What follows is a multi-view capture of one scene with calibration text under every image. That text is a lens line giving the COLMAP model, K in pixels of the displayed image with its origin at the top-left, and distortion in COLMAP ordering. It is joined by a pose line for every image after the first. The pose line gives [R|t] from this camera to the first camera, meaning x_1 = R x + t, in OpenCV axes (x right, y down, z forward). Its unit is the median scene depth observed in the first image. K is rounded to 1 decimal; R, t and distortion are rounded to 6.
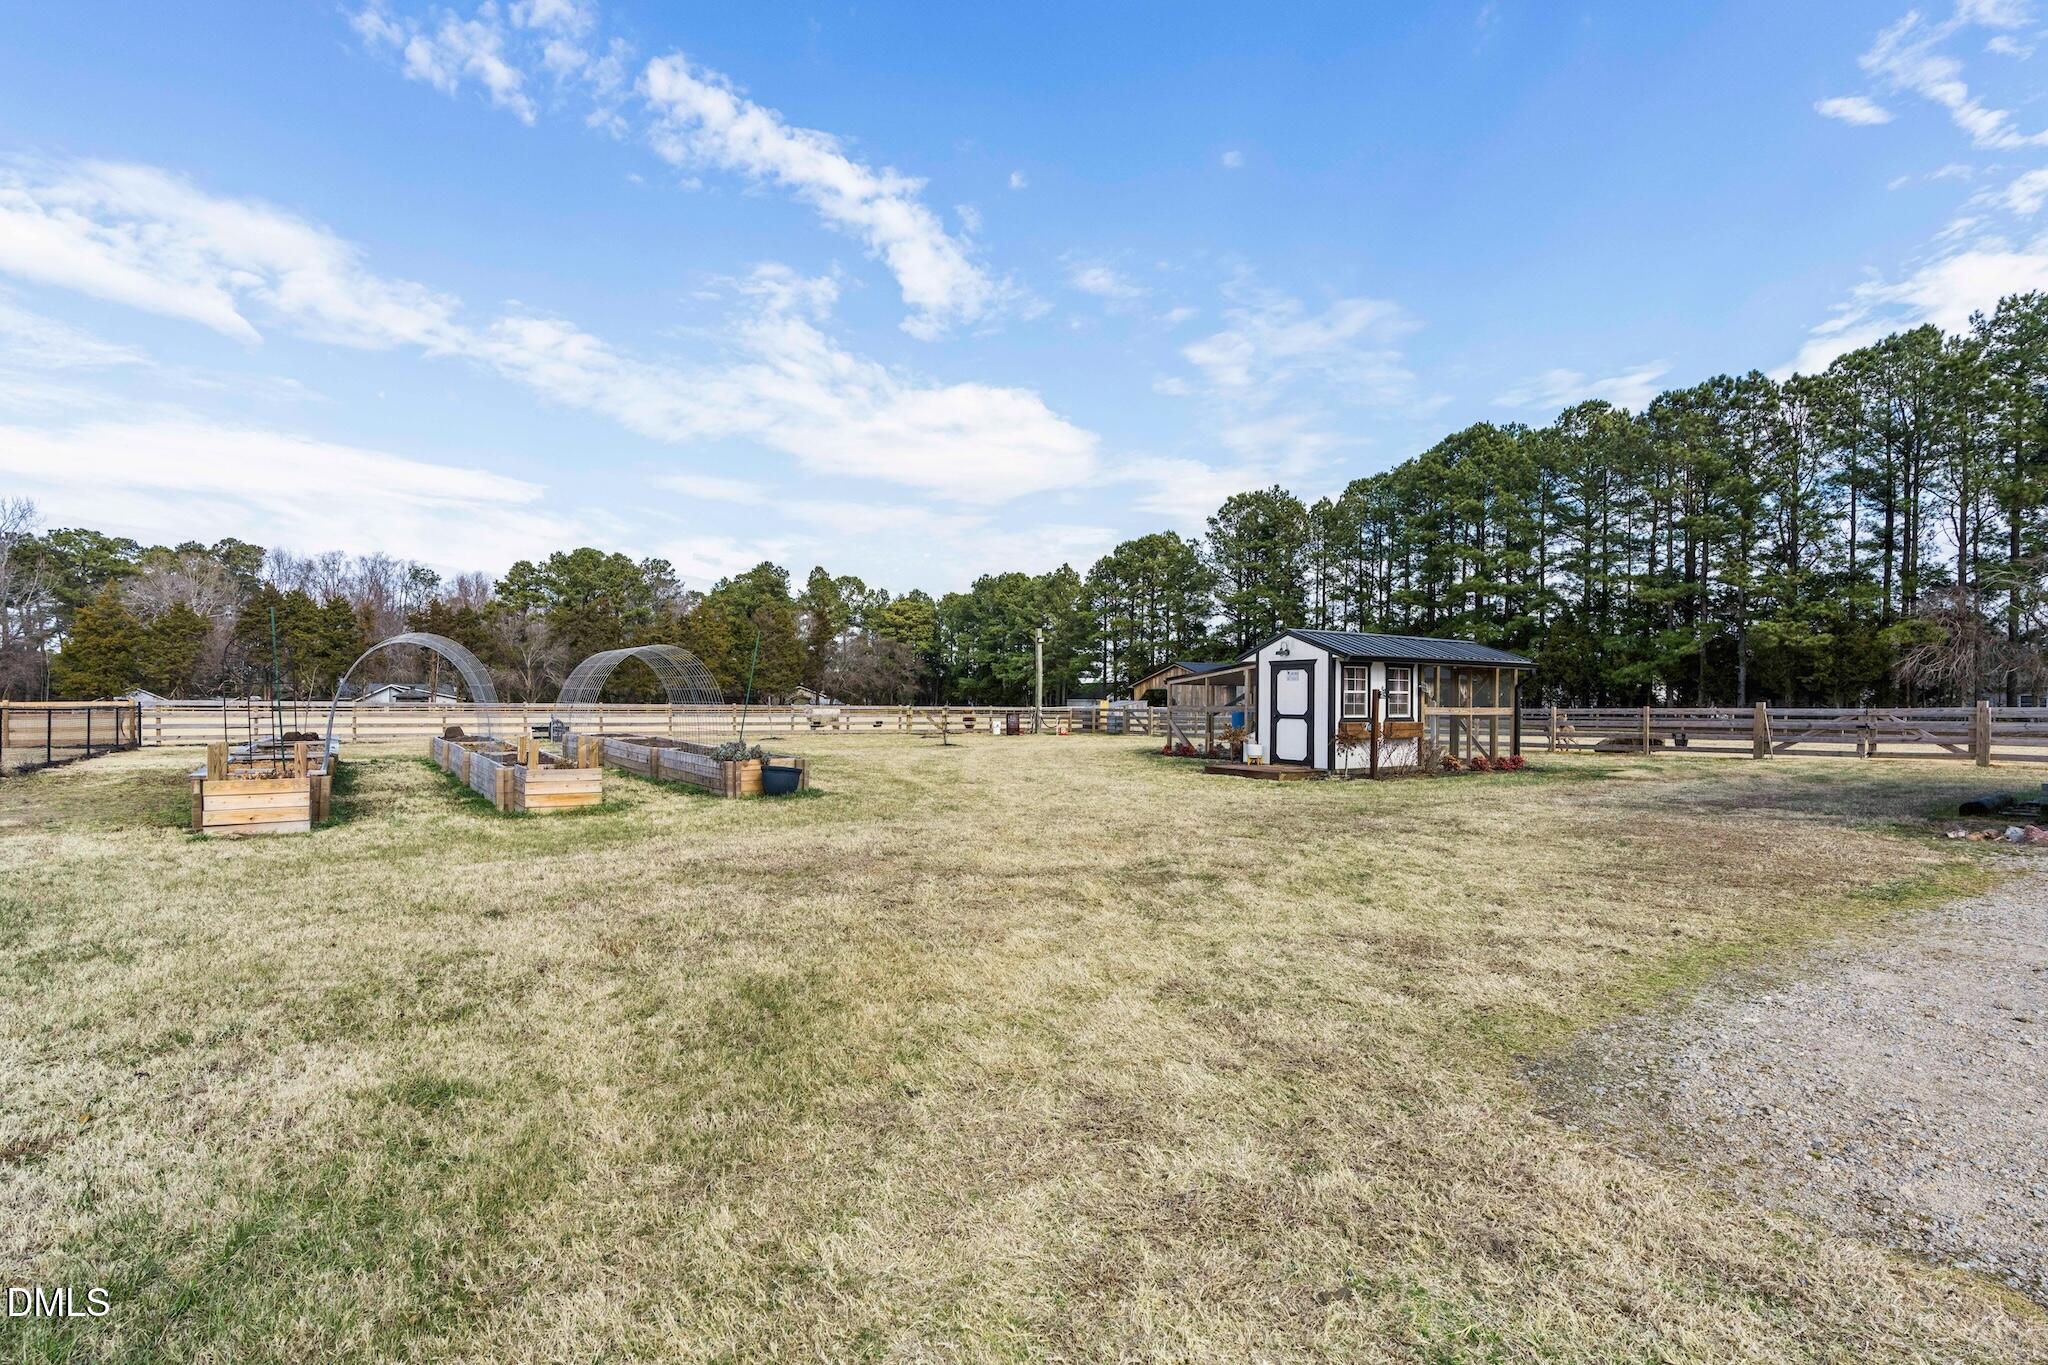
lens RADIAL K [[940.7, 0, 1003.2], [0, 940.7, 723.3], [0, 0, 1]] dist [0.003246, -0.000041]
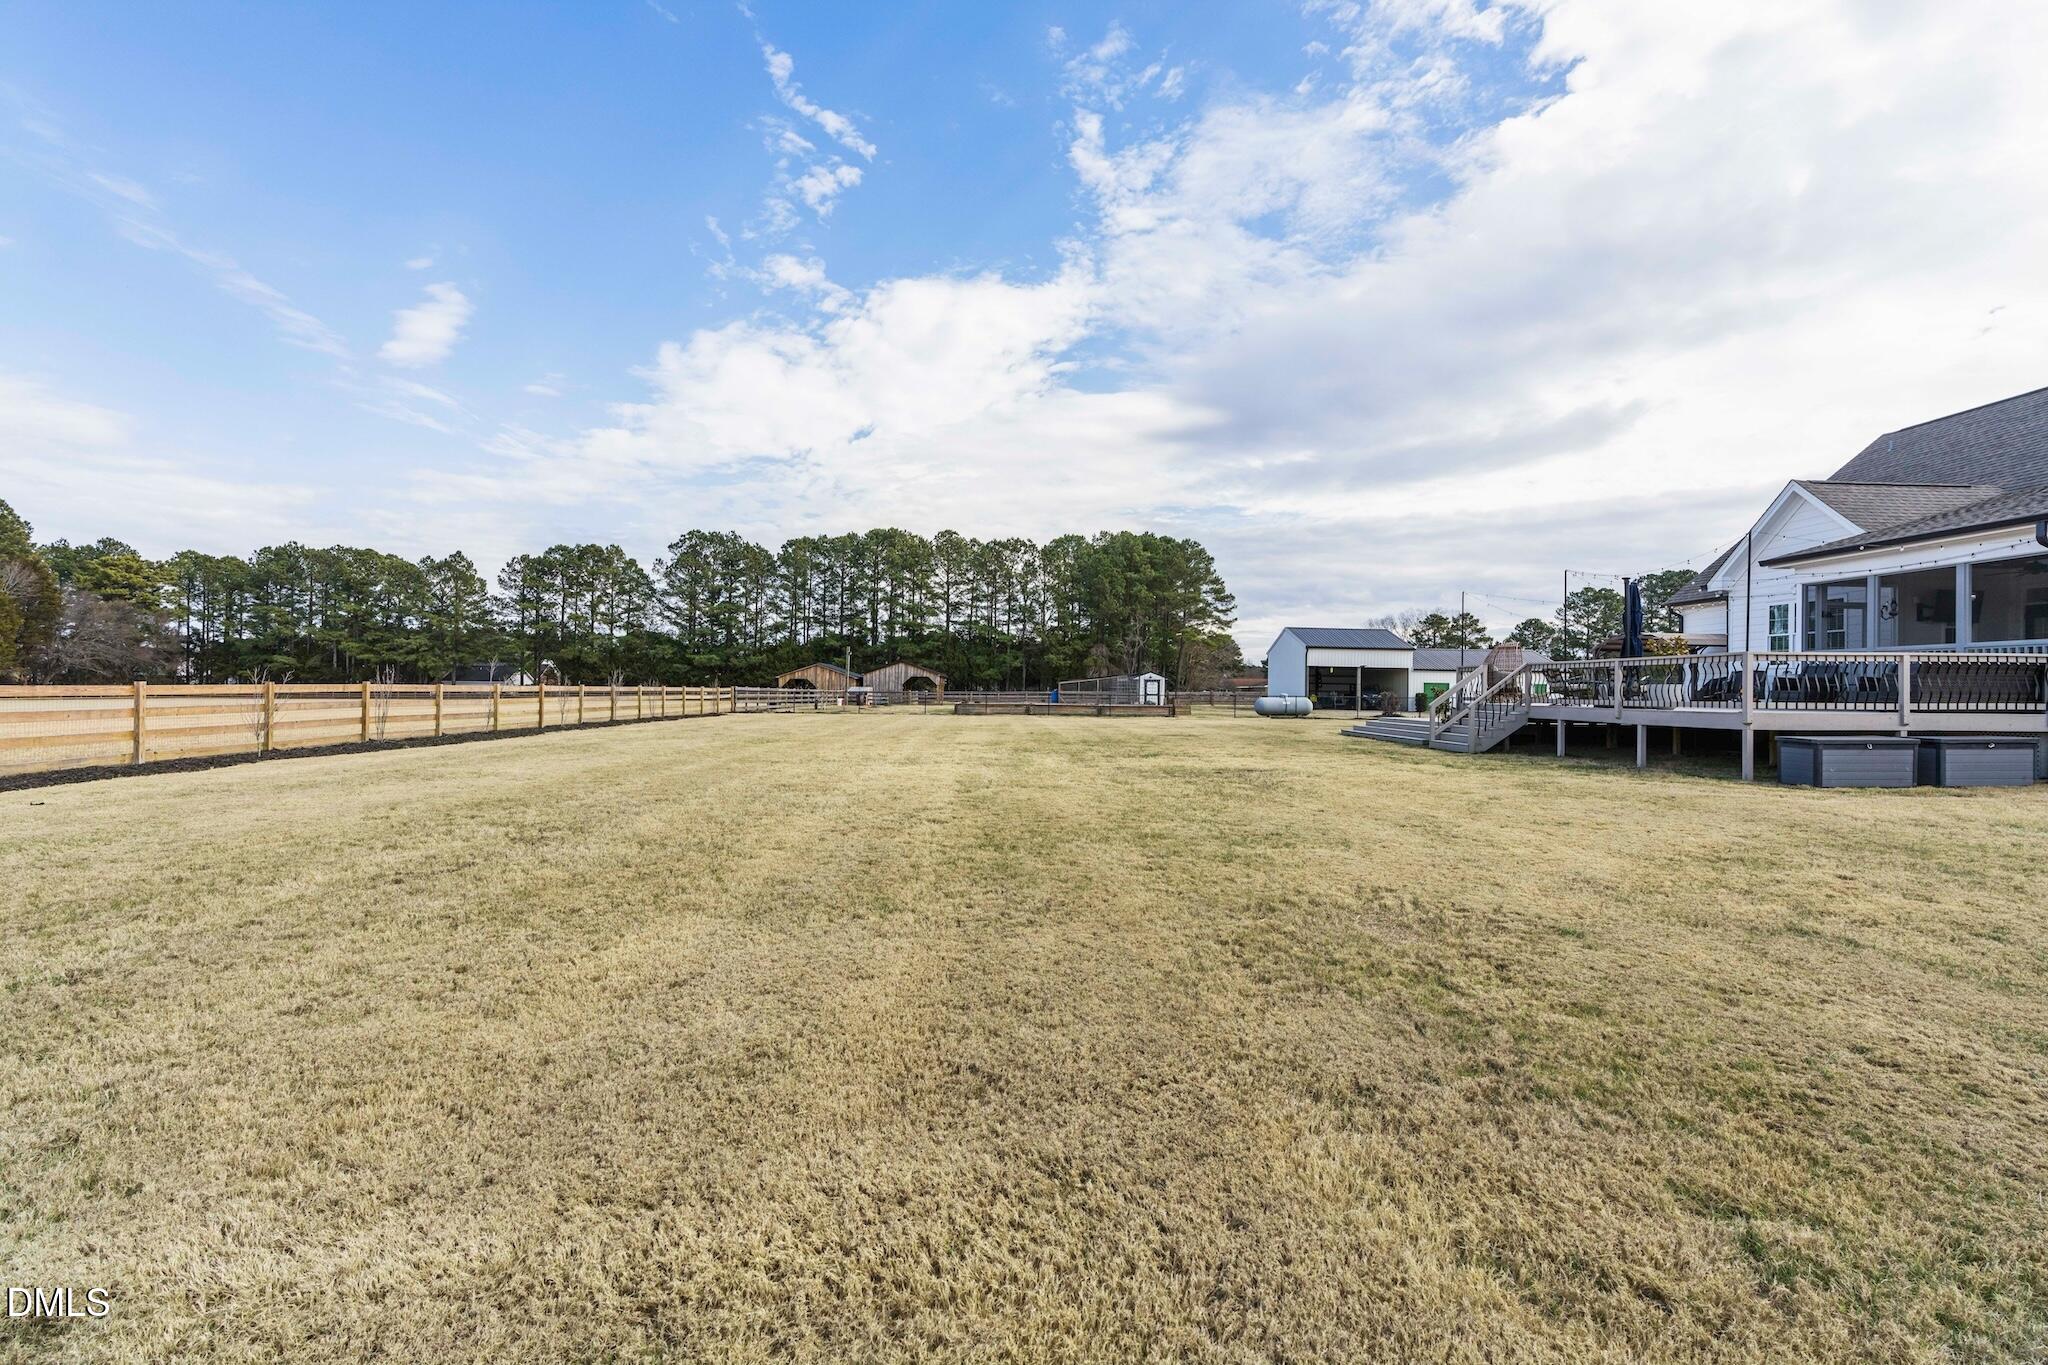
lens RADIAL K [[940.7, 0, 1020.7], [0, 940.7, 683.3], [0, 0, 1]] dist [0.003246, -0.000041]
pose [[0.558878, 0.008172, 0.829210, -0.966350], [0.010841, 0.999794, -0.017159, 0.001201], [-0.829179, 0.018579, 0.558674, -0.197252]]
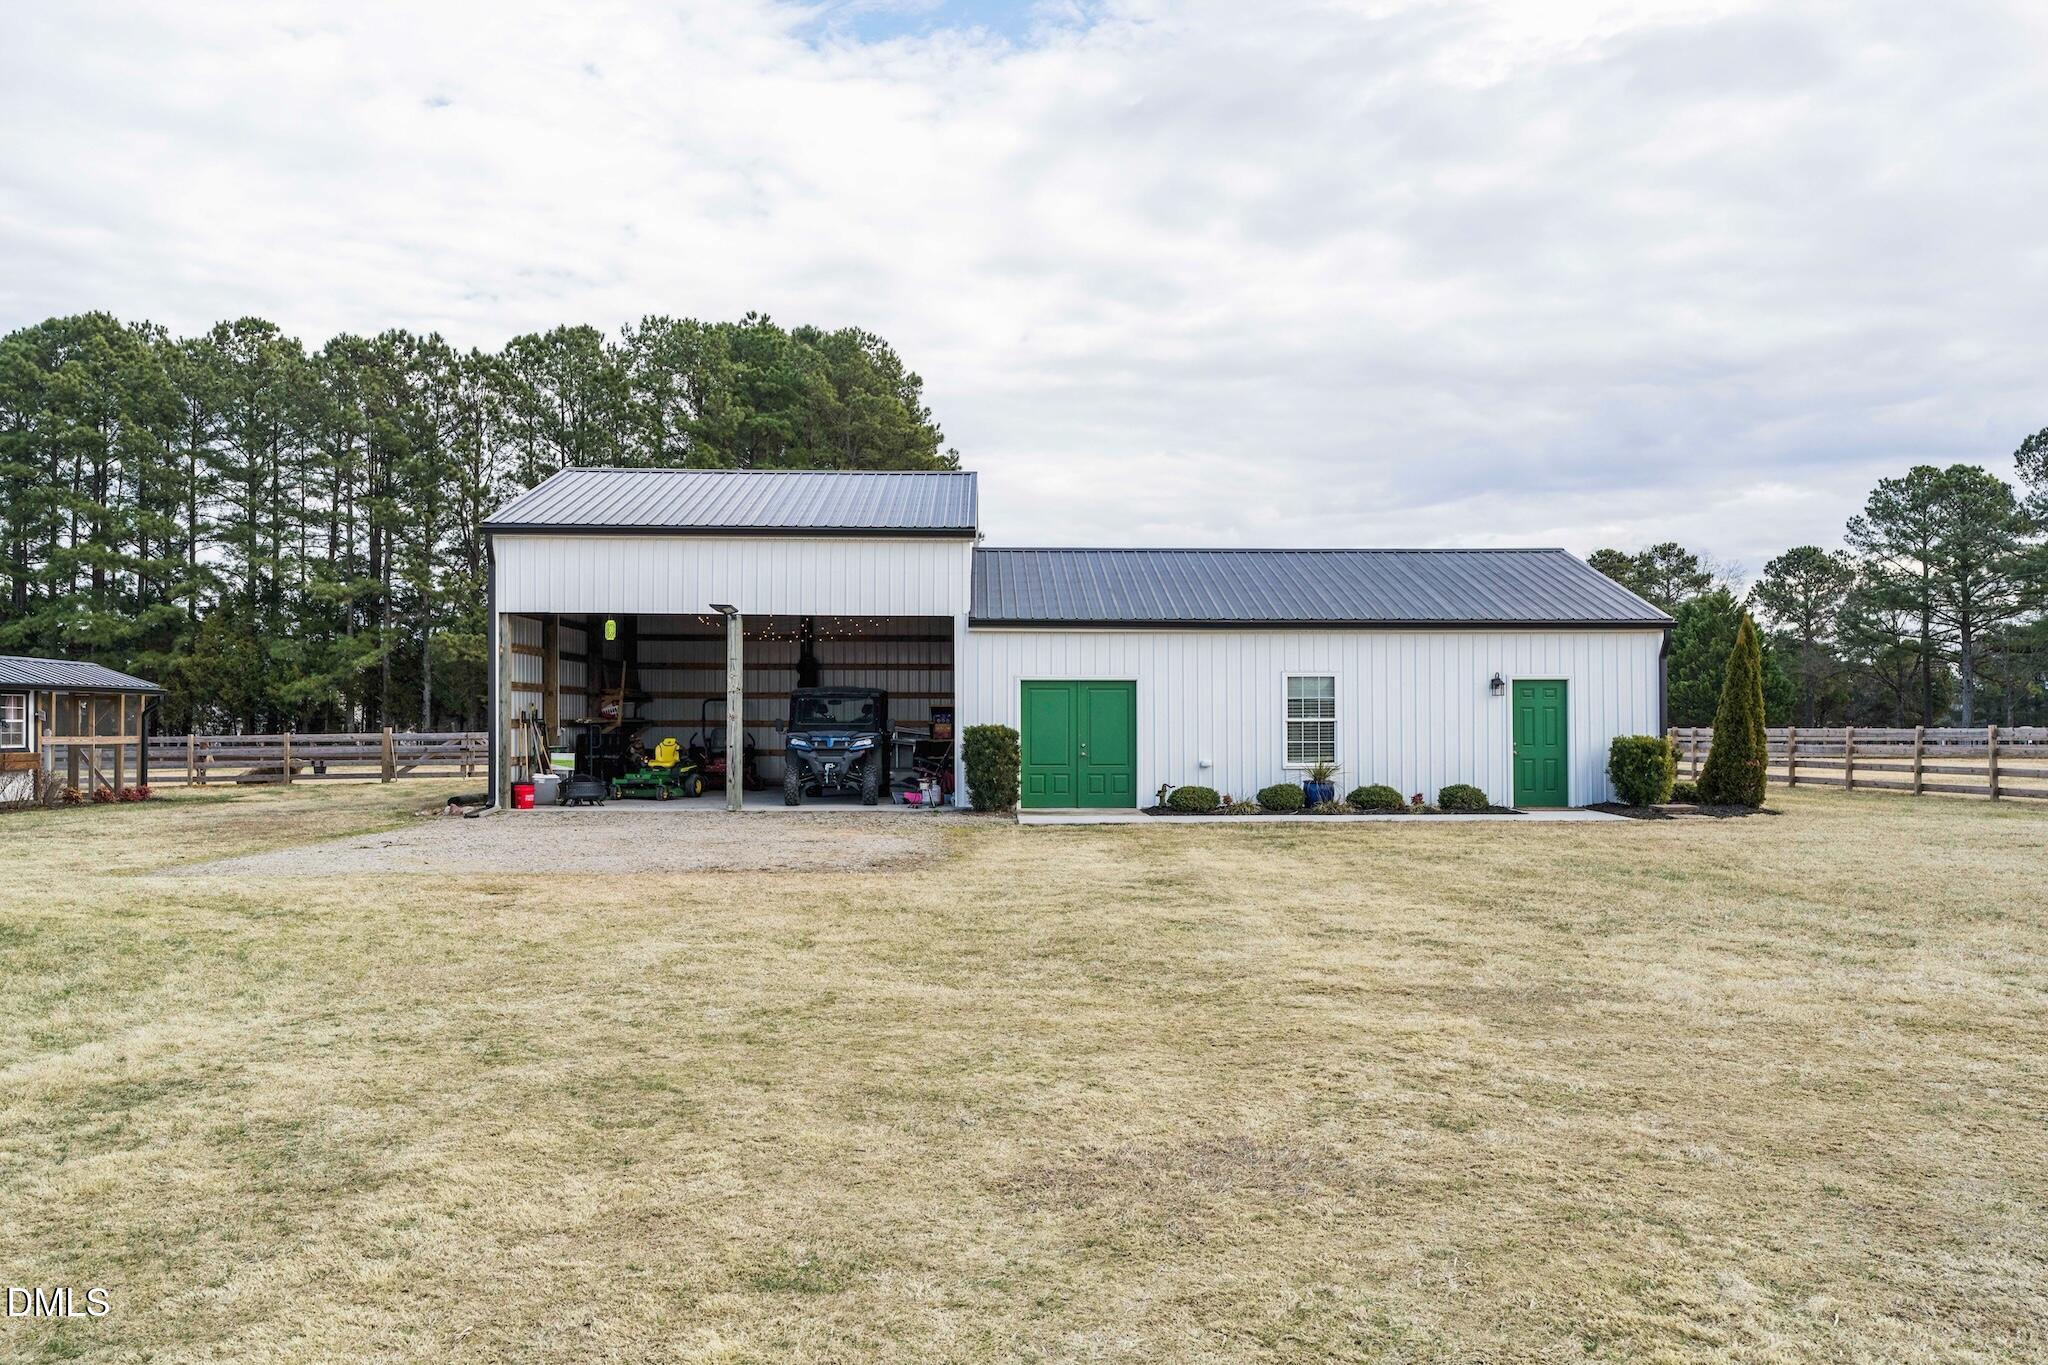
lens RADIAL K [[1632.2, 0, 1033.2], [0, 1632.2, 683.4], [0, 0, 1]] dist [0.027866, 0.004406]
pose [[0.553365, 0.016140, 0.832783, -0.120133], [0.023702, 0.999102, -0.035113, 0.003517], [-0.832602, 0.039169, 0.552485, -0.234188]]
